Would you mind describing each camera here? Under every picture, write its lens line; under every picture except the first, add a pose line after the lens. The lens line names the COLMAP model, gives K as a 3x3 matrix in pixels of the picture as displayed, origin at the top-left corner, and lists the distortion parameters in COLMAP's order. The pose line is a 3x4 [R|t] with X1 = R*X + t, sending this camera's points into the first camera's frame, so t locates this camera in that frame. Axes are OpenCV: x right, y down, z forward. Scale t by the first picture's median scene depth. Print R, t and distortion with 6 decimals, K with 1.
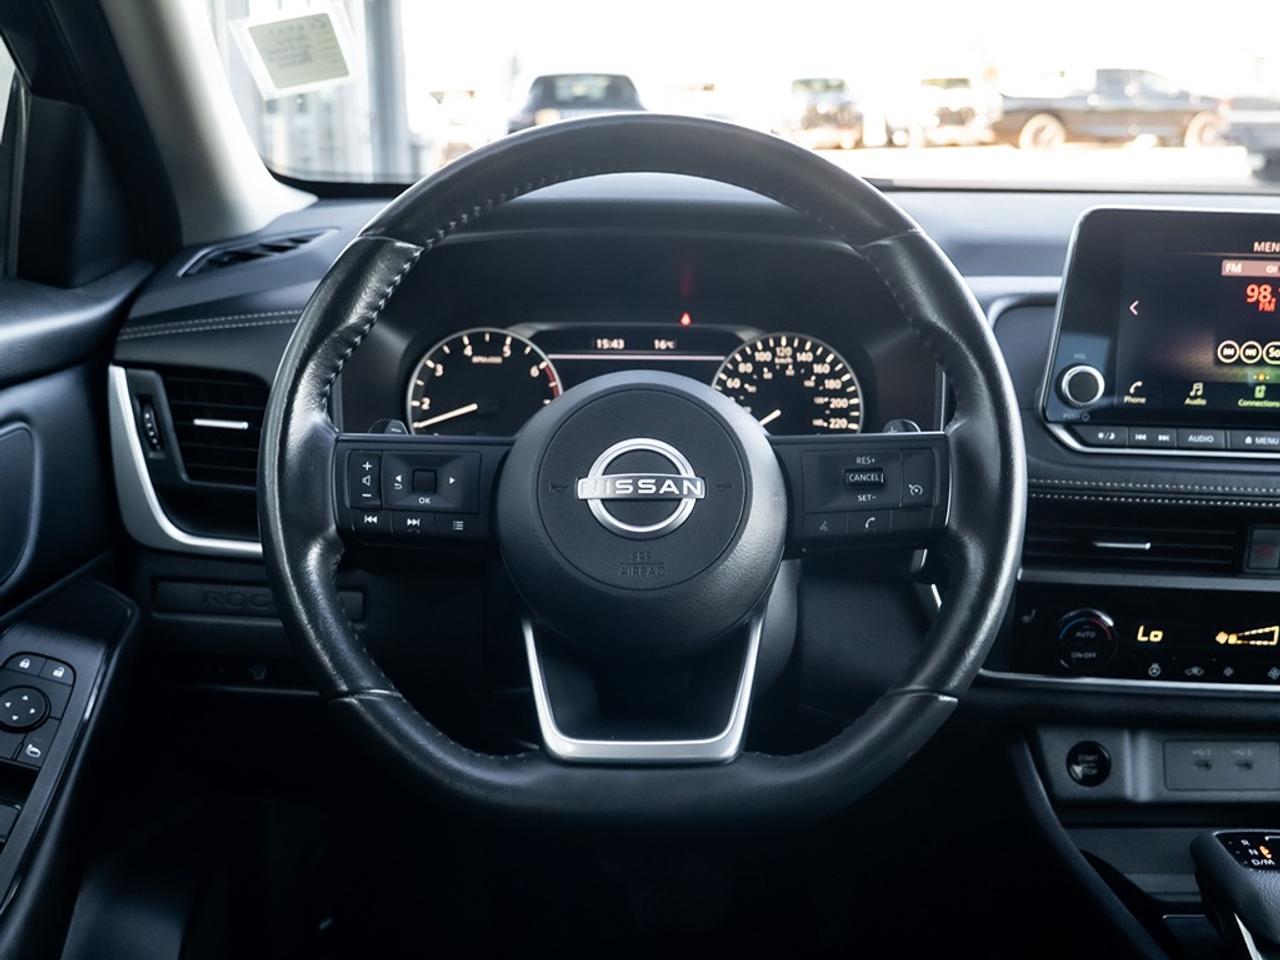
lens RADIAL K [[1349.8, 0, 640.0], [0, 1349.8, 480.0], [0, 0, 1]] dist [-0.022219, -0.007472]
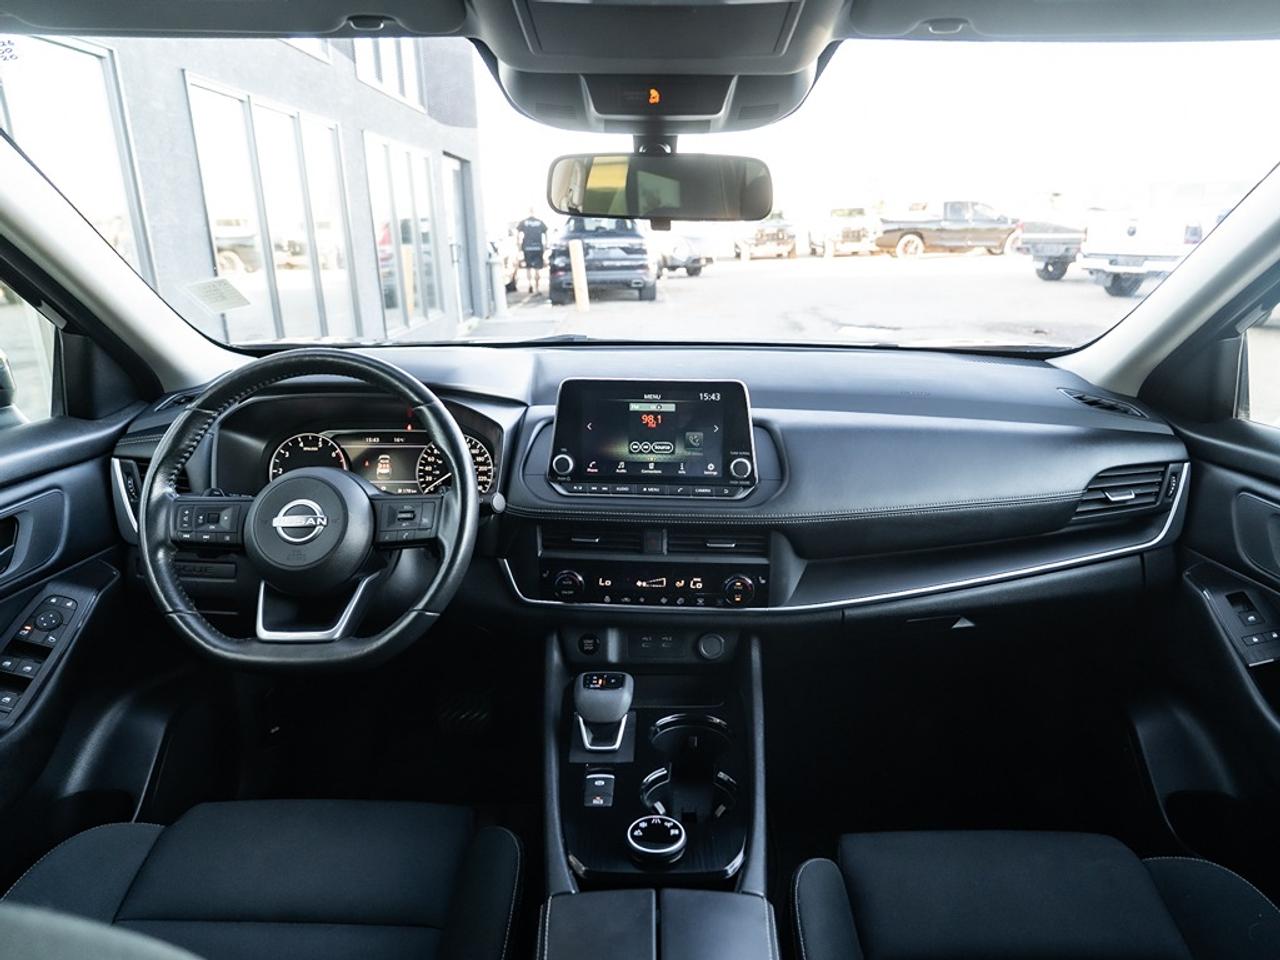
lens RADIAL K [[873.1, 0, 646.3], [0, 873.1, 505.1], [0, 0, 1]] dist [-0.010151, -0.001820]
pose [[0.999752, -0.008891, -0.020404, 0.471699], [0.009652, 0.999250, 0.037508, -0.054739], [0.020055, -0.037695, 0.999088, -0.346582]]
